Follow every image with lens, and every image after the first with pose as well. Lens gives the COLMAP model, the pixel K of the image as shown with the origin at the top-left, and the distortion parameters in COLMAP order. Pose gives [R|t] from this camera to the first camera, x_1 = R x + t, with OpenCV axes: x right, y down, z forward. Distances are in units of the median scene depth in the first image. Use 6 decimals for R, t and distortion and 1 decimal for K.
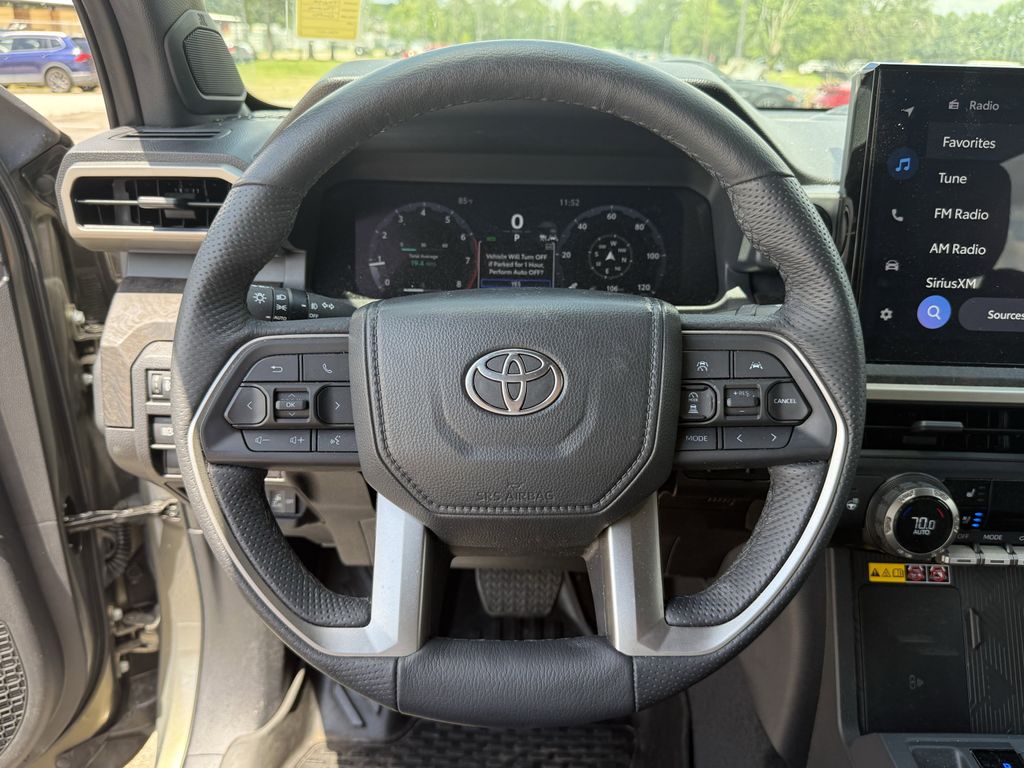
lens RADIAL K [[830.2, 0, 511.2], [0, 830.2, 396.3], [0, 0, 1]] dist [0.097882, -0.188637]
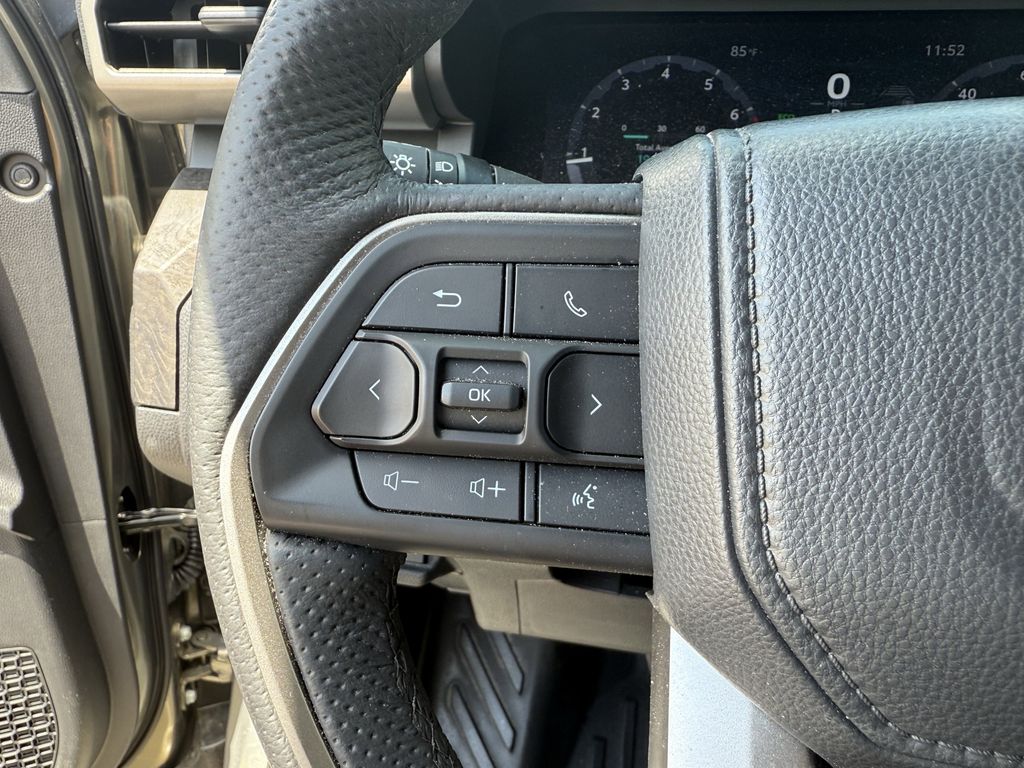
lens RADIAL K [[806.1, 0, 439.2], [0, 806.1, 392.8], [0, 0, 1]] dist [-0.002918, 0.003322]
pose [[0.978814, 0.064304, -0.194392, -0.164634], [-0.061810, 0.997909, 0.018874, 0.002703], [0.195199, -0.006459, 0.980742, 0.499601]]
